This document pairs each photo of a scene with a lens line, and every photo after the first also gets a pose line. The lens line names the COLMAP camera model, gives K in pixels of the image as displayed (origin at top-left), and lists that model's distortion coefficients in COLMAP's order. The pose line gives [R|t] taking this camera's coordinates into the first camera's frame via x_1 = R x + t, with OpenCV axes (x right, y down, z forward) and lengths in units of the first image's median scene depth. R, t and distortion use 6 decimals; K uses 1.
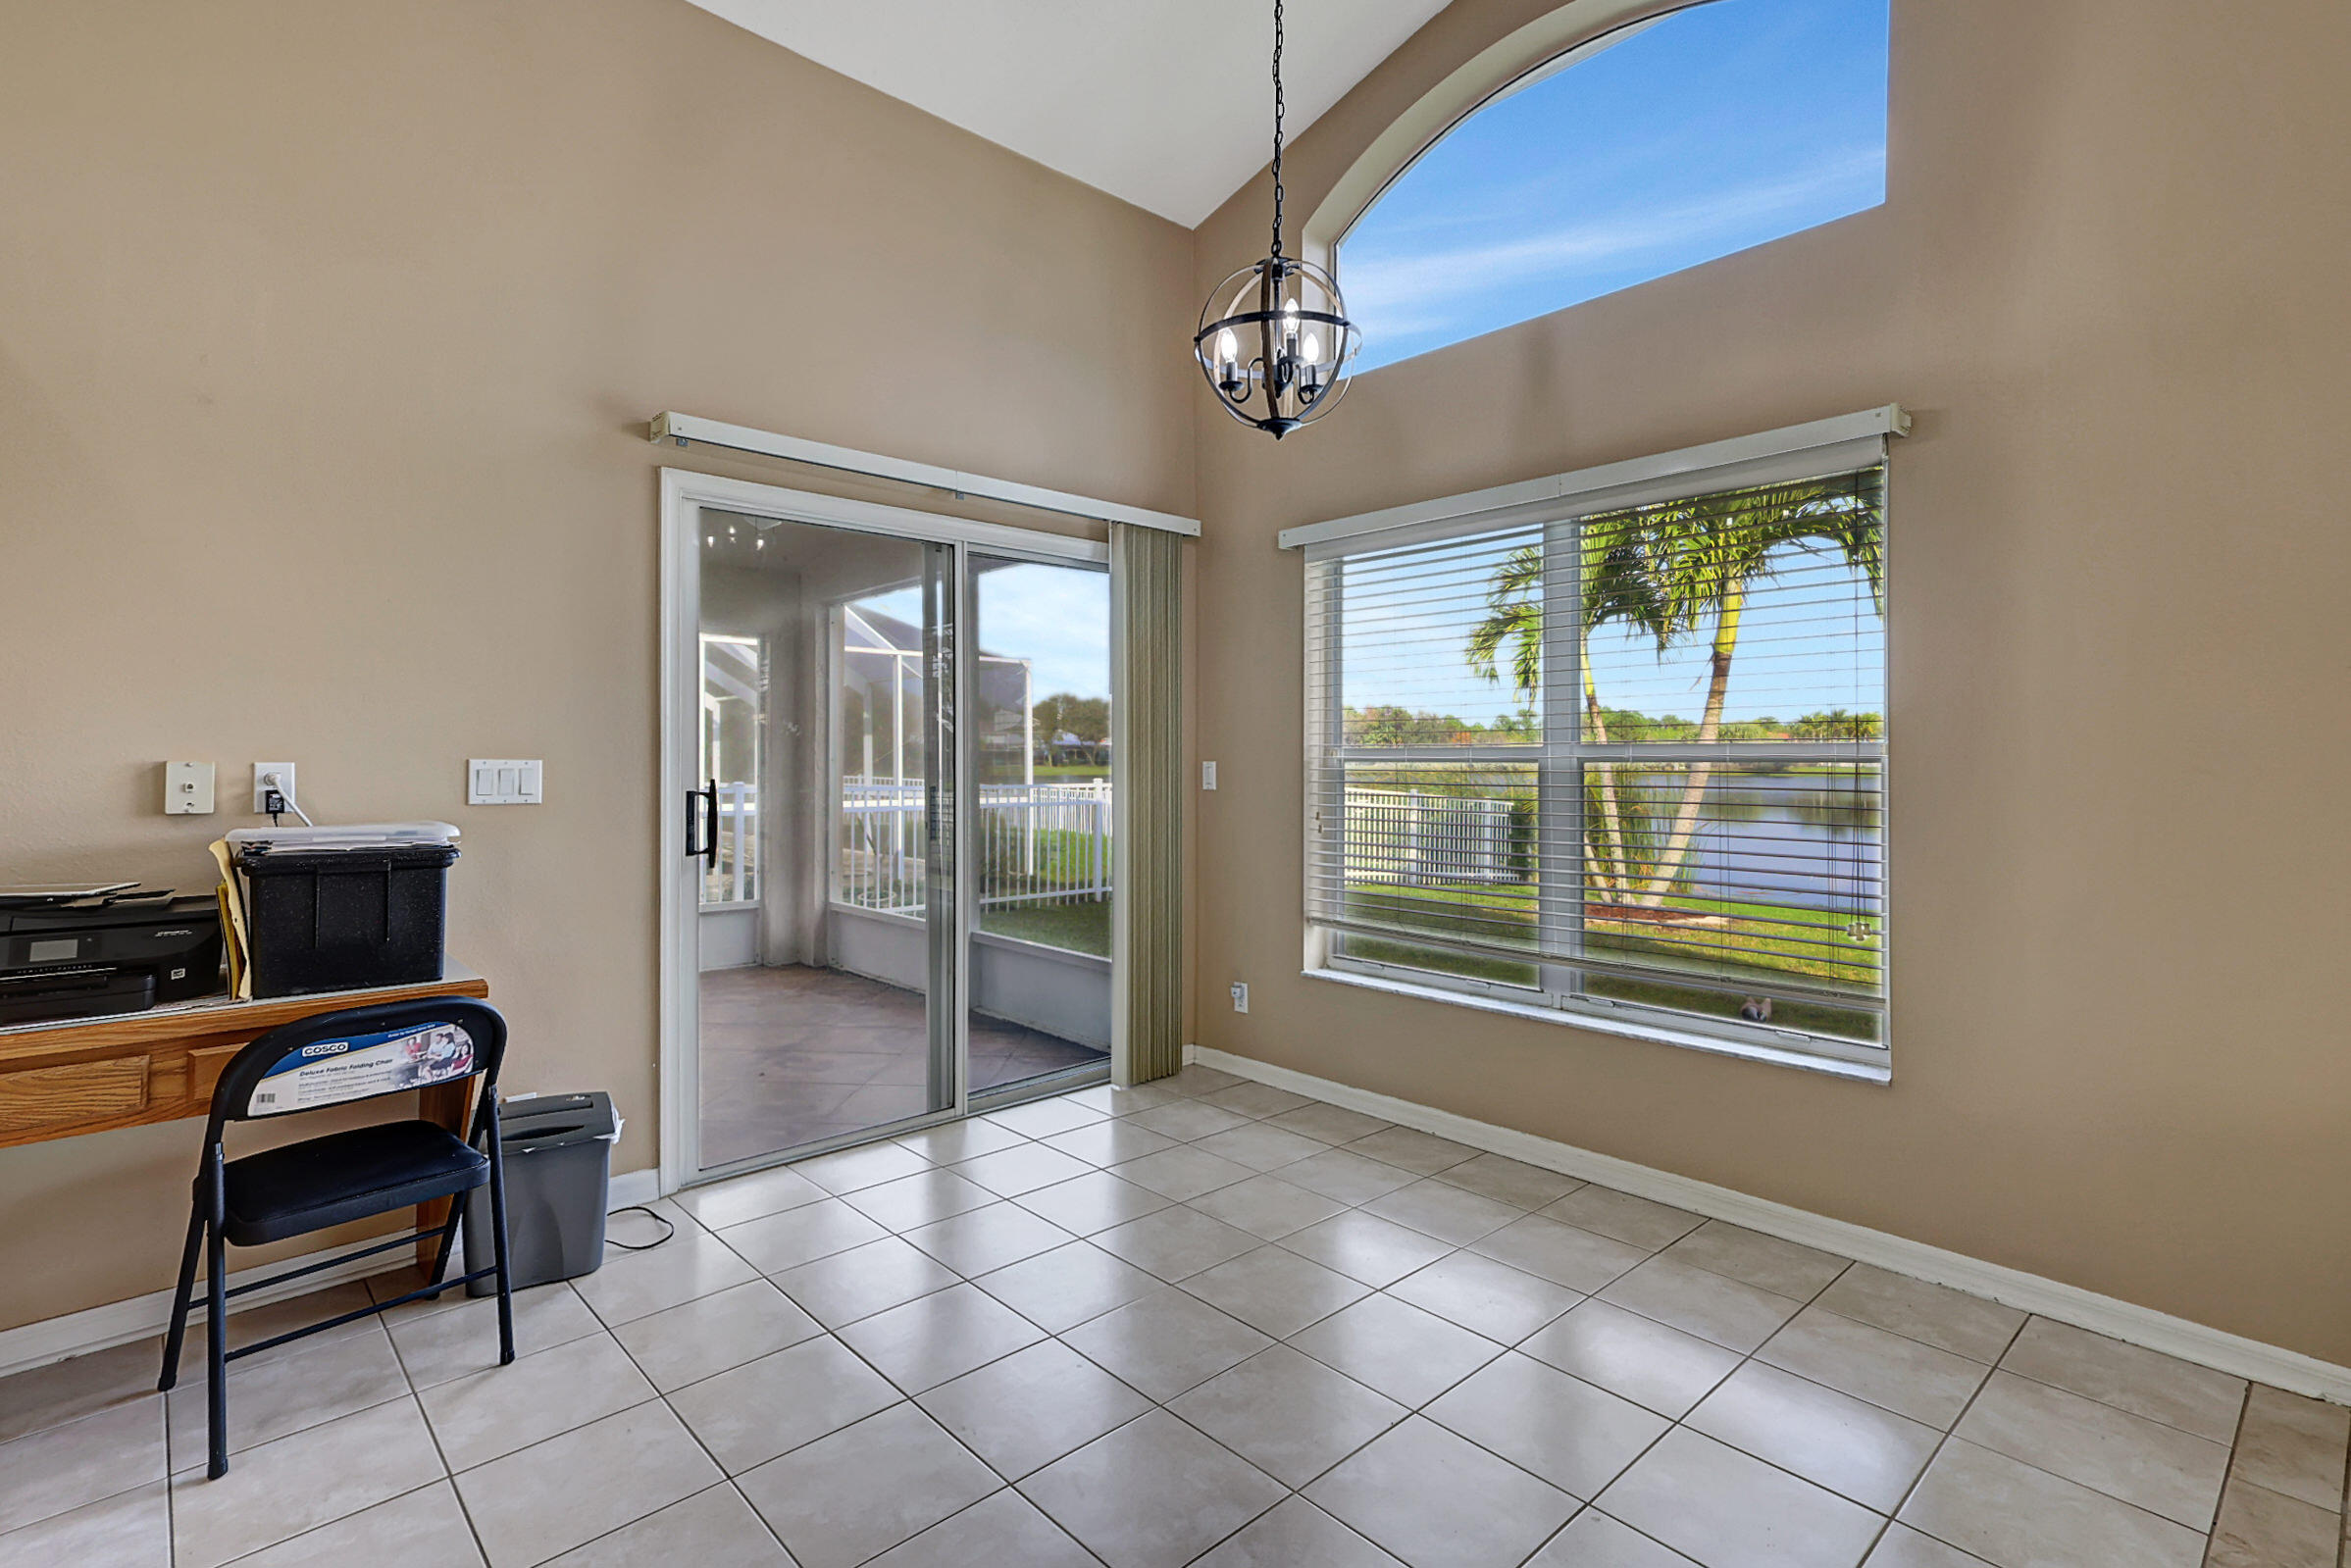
lens RADIAL K [[1111.4, 0, 1175.5], [0, 1111.4, 784.0], [0, 0, 1]] dist [-0.001080, -0.000254]
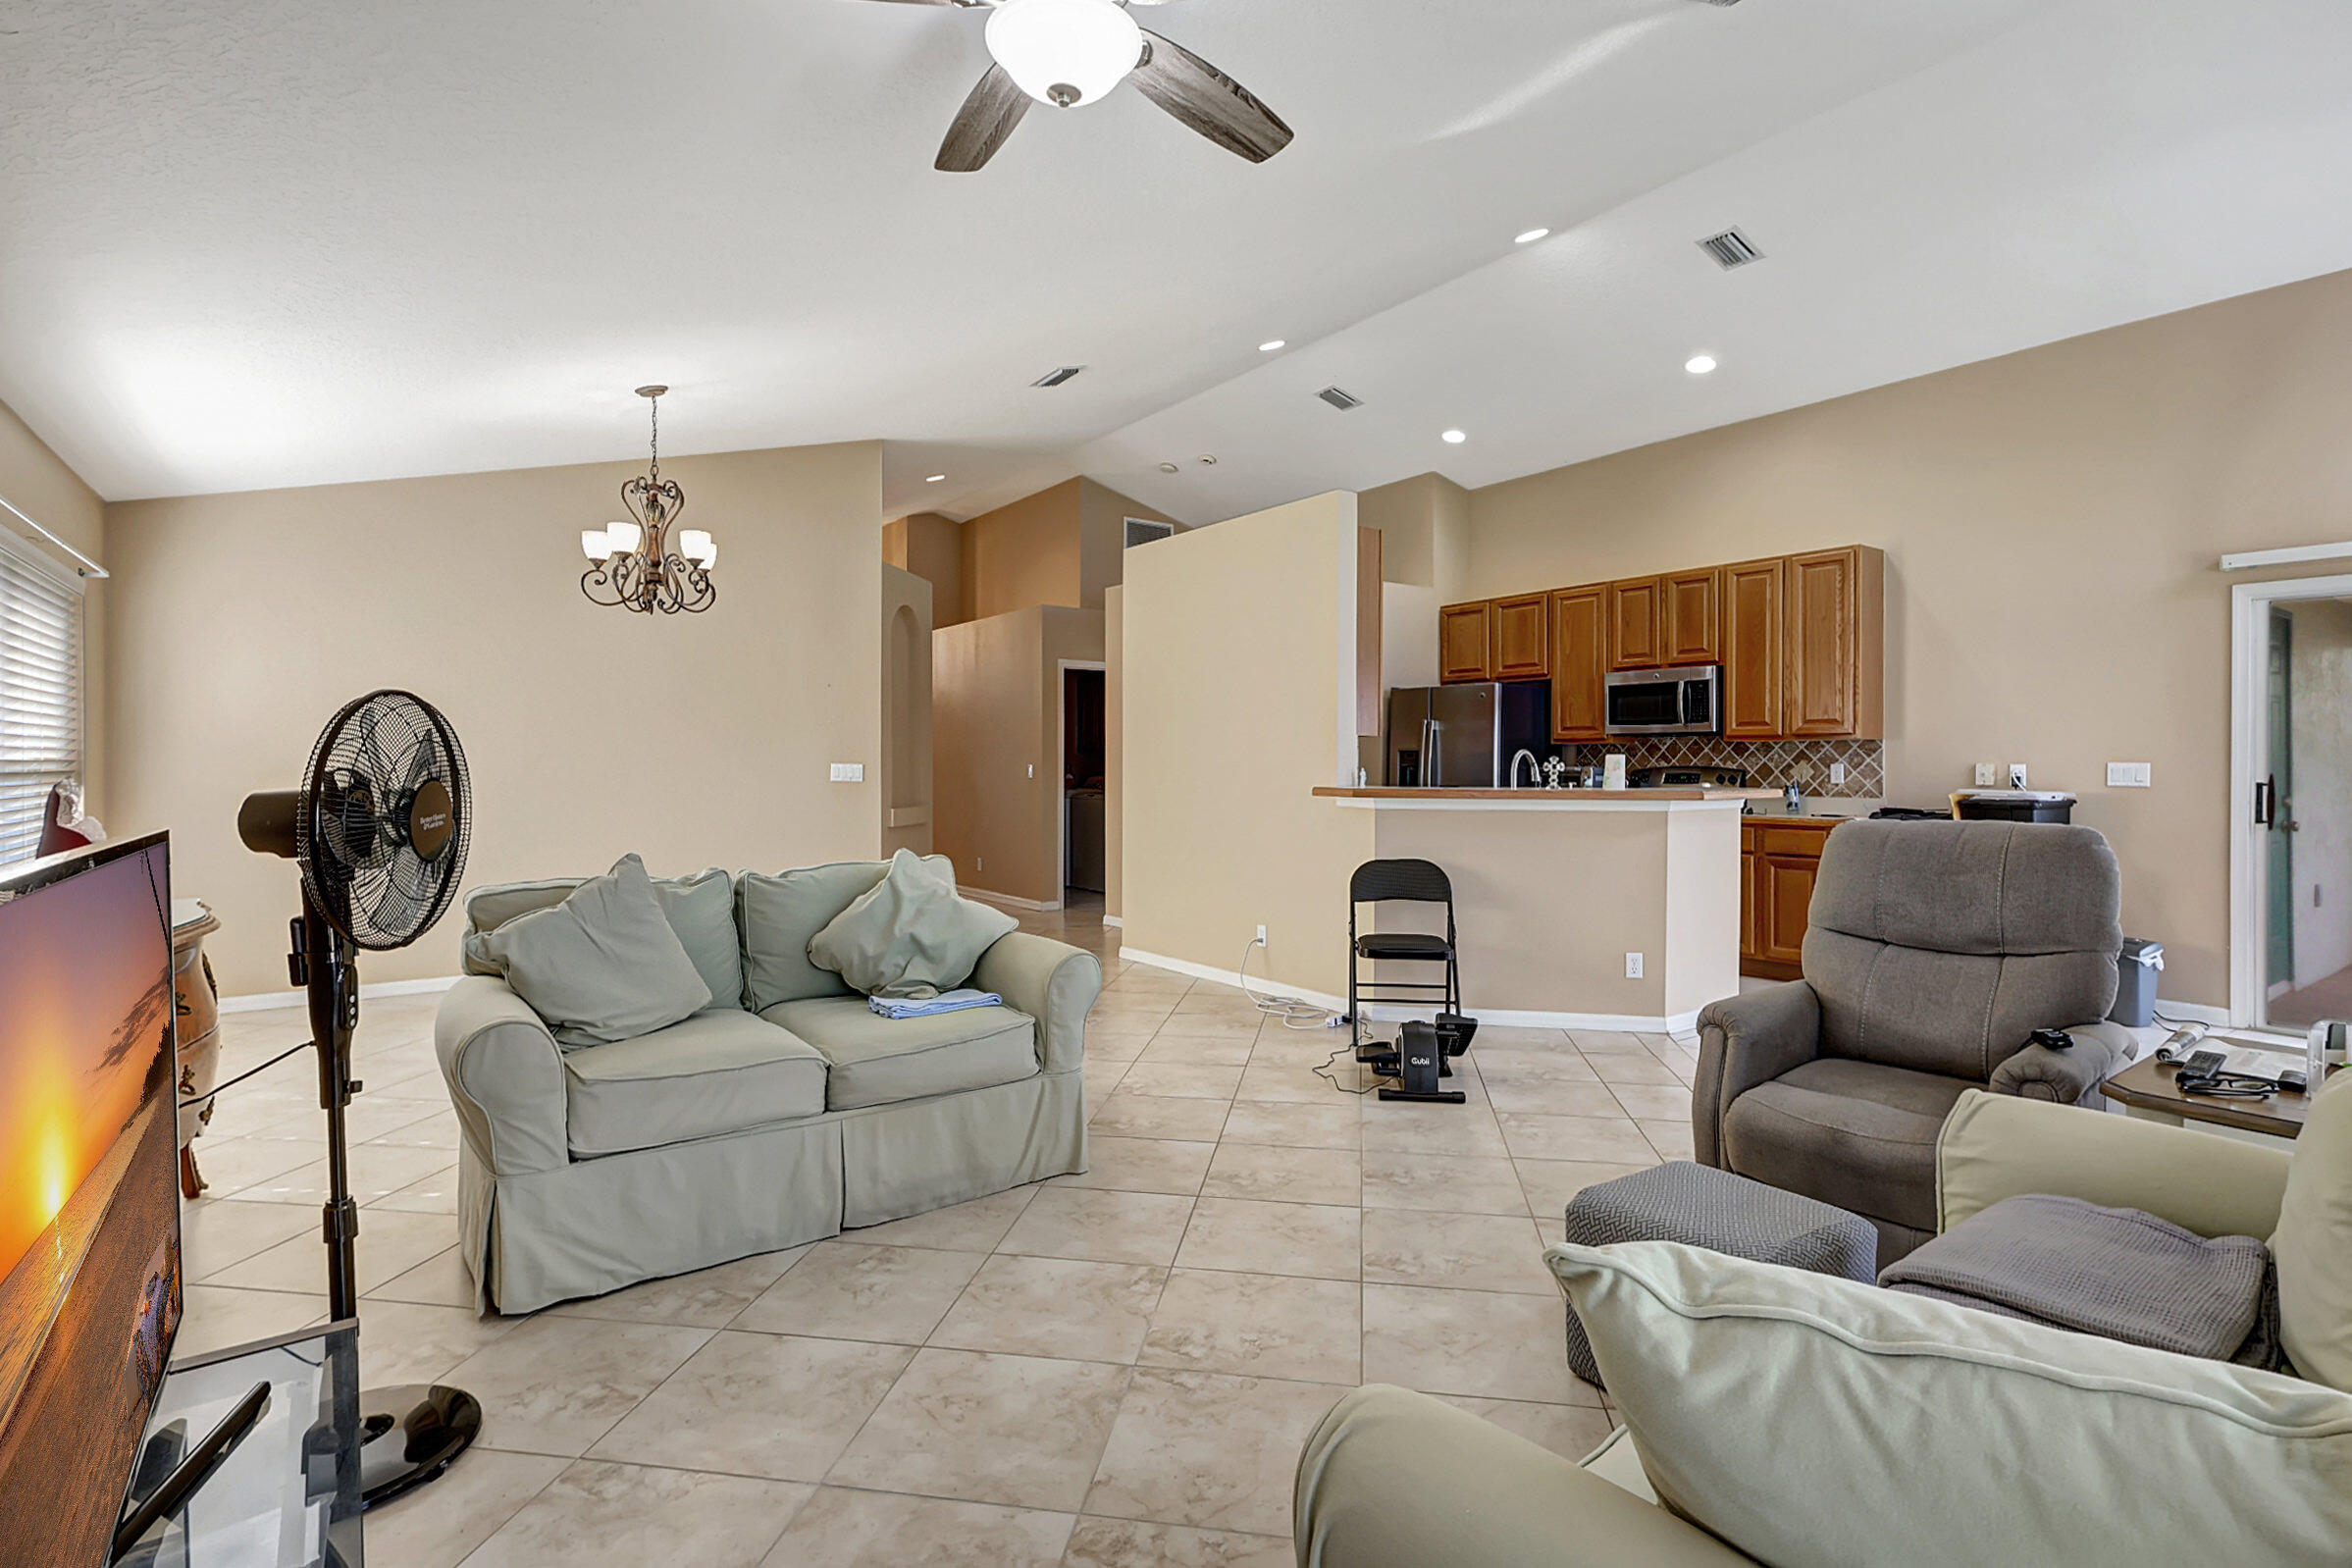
lens RADIAL K [[1112.0, 0, 1176.0], [0, 1112.0, 784.0], [0, 0, 1]] dist [-0.001080, -0.000254]
pose [[-0.124995, 0.016145, -0.992026, 1.377758], [-0.023858, 0.999530, 0.019274, 0.014790], [0.991871, 0.026077, -0.124551, -0.356613]]
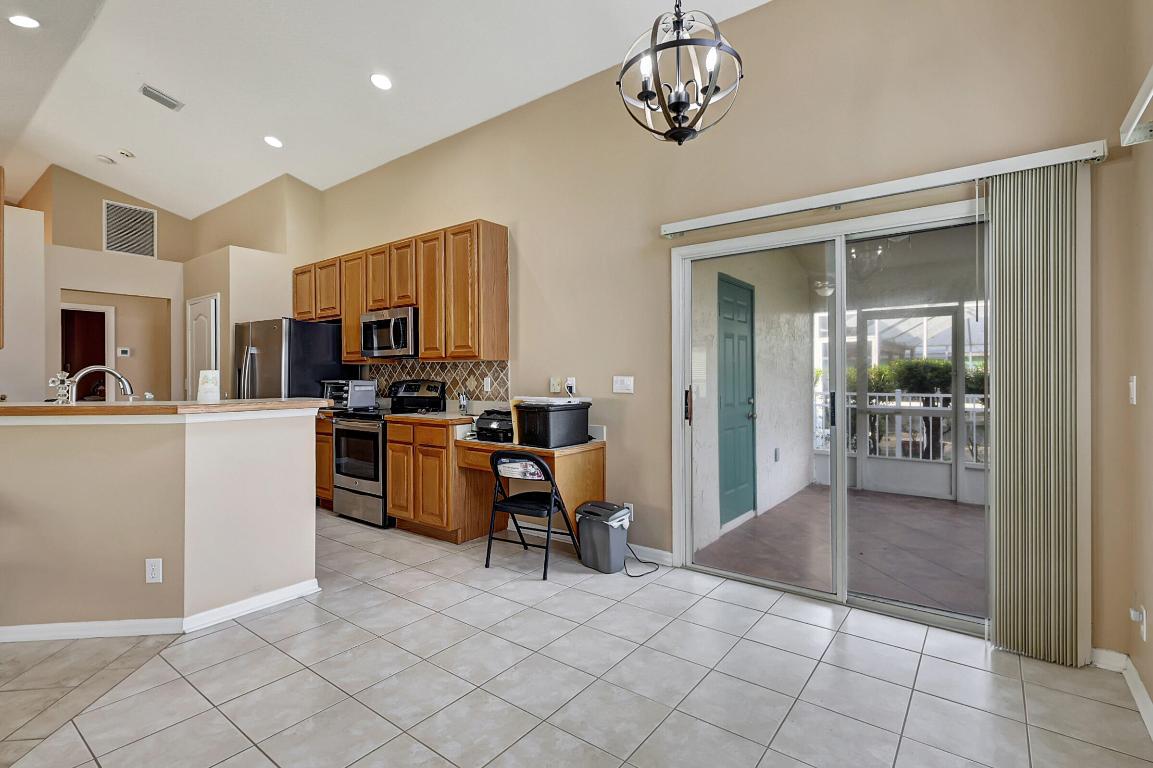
lens RADIAL K [[535.9, 0, 579.3], [0, 535.9, 390.8], [0, 0, 1]] dist [-0.004320, -0.000613]
pose [[0.166661, 0.022221, -0.985764, 0.599589], [-0.019639, 0.999623, 0.019213, -0.009366], [0.985819, 0.016157, 0.167034, 0.624635]]
